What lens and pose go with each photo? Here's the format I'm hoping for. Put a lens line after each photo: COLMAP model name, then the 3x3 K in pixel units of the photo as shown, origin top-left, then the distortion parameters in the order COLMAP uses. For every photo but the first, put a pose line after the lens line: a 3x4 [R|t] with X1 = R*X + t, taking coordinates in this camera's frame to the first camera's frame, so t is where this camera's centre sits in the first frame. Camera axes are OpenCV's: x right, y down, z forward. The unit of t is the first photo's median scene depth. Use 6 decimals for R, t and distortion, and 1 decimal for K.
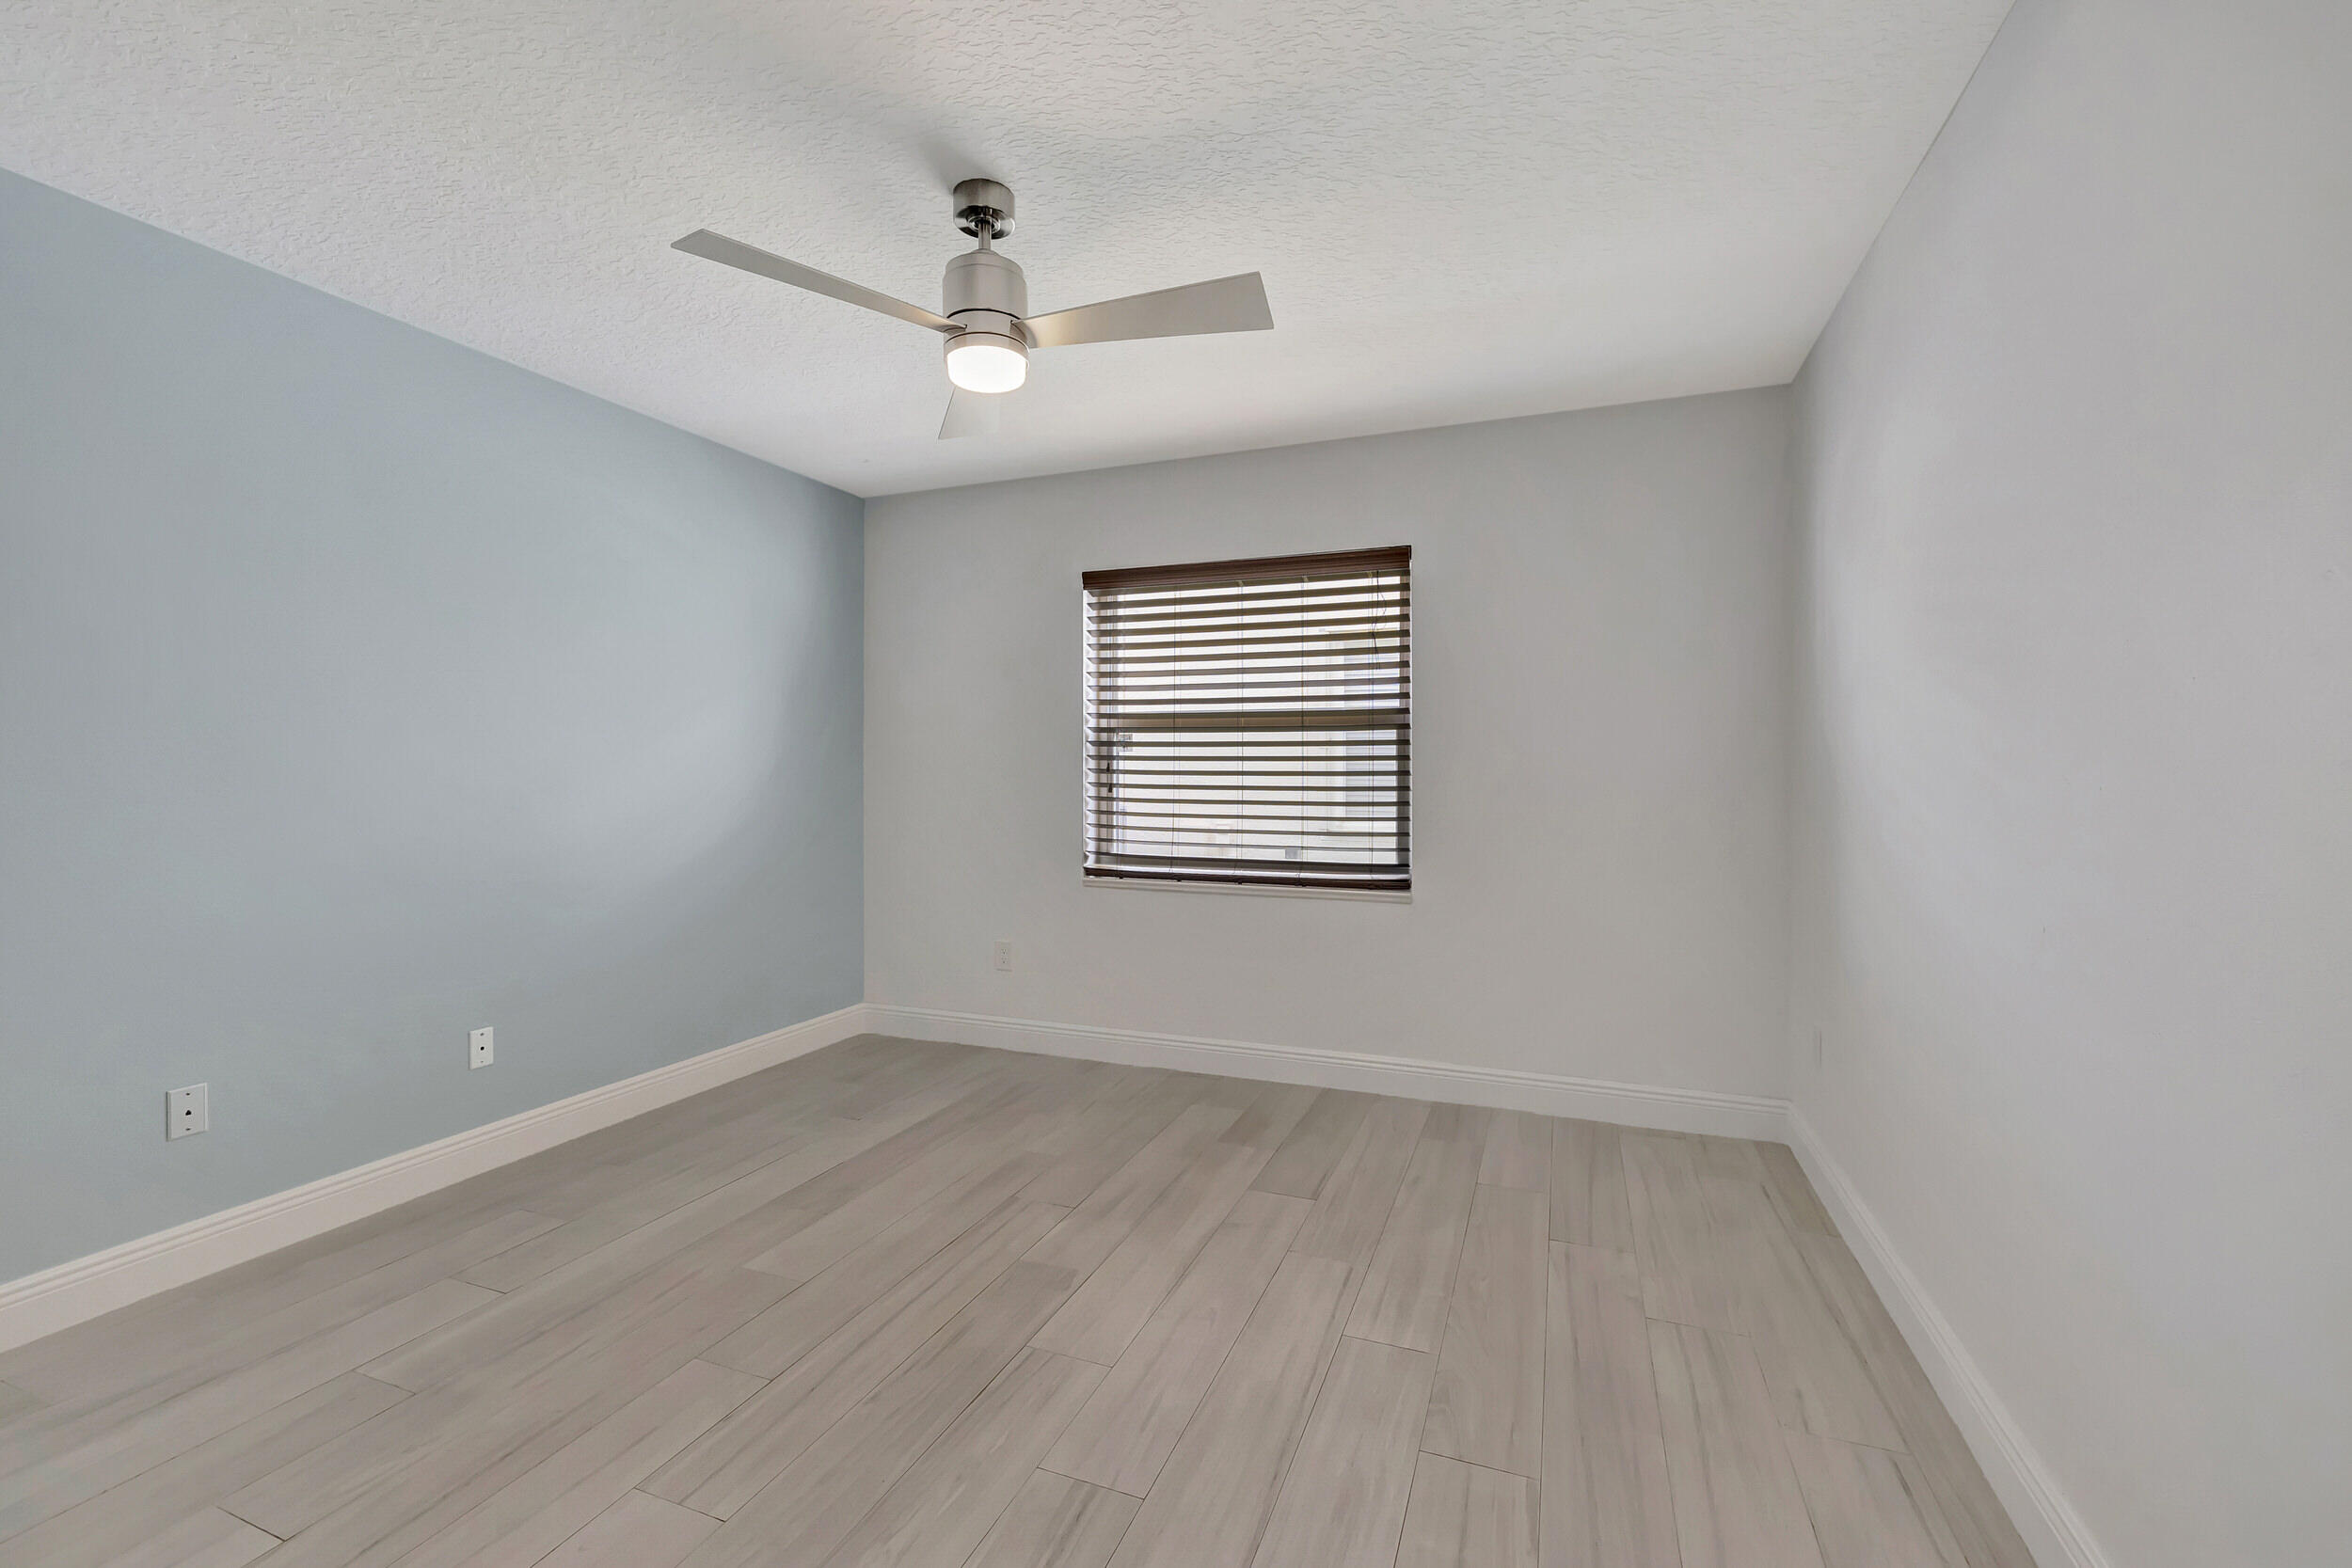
lens RADIAL K [[980.3, 0, 1170.5], [0, 980.3, 784.3], [0, 0, 1]] dist [0.000347, -0.000278]
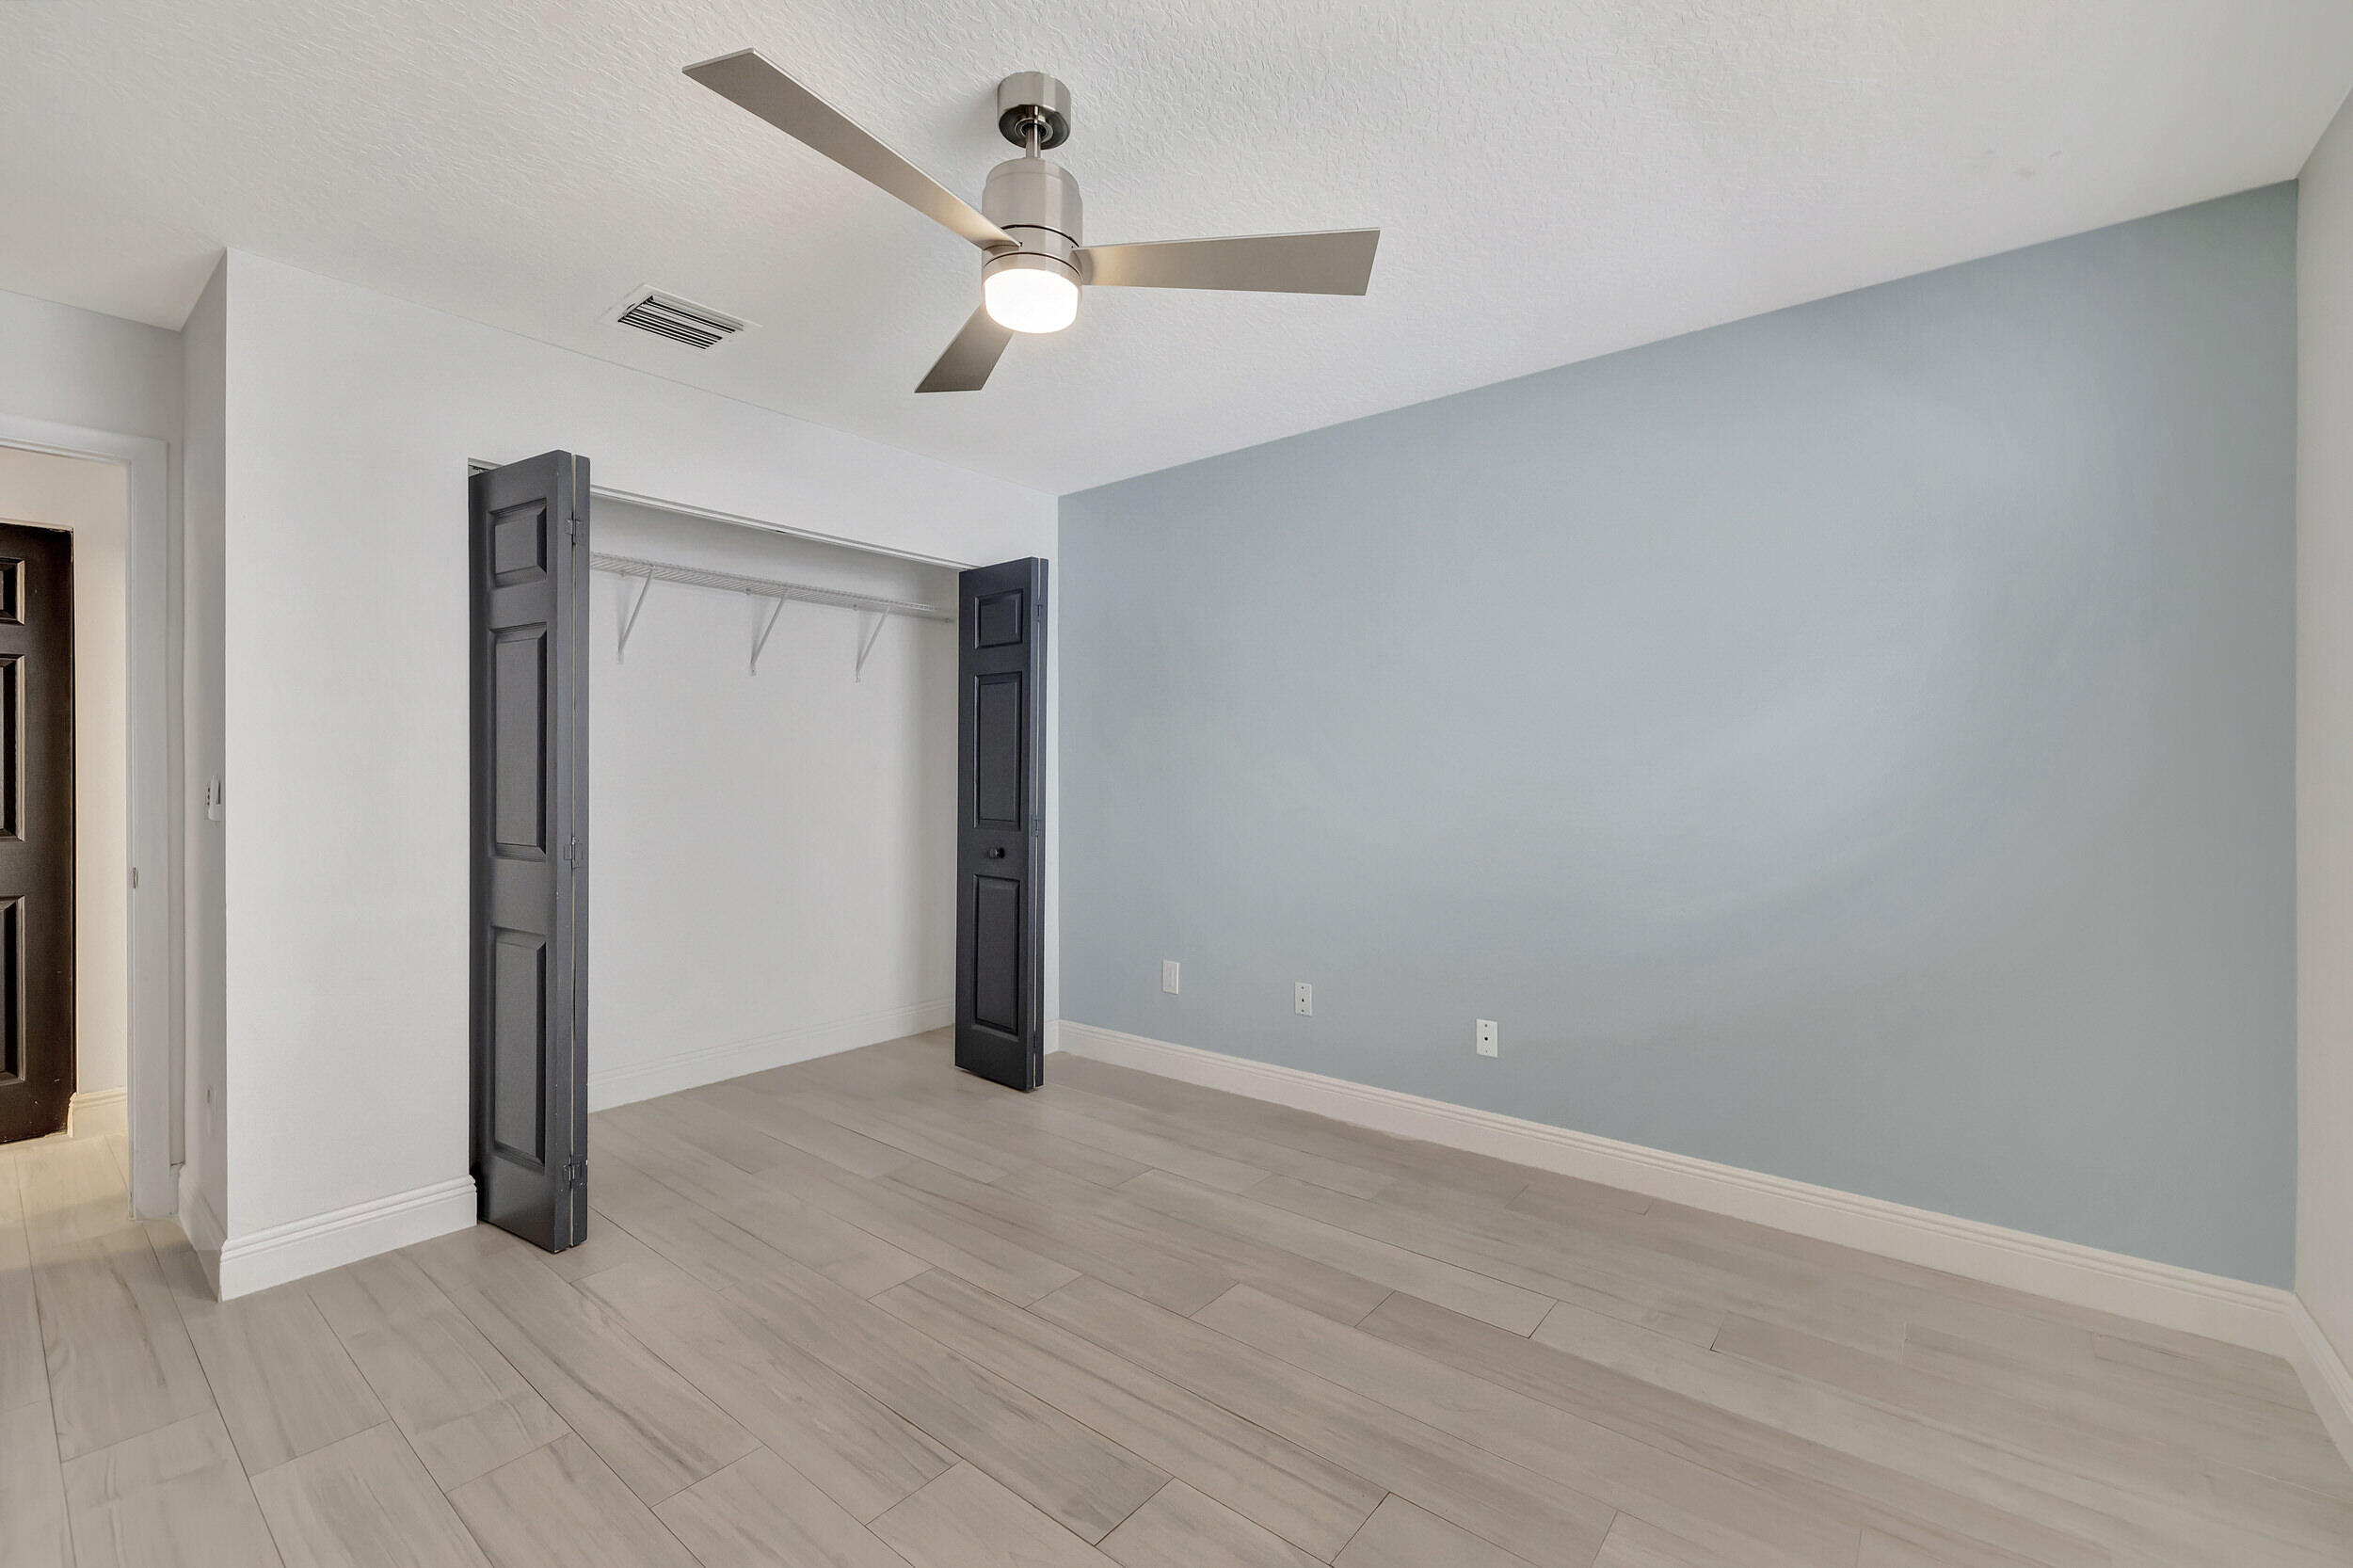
lens RADIAL K [[980.8, 0, 1171.0], [0, 980.8, 784.3], [0, 0, 1]] dist [0.000347, -0.000278]
pose [[-0.292801, 0.008457, -0.956136, 0.553979], [-0.011630, 0.999855, 0.012405, -0.023996], [0.956103, 0.014752, -0.292661, 1.285463]]
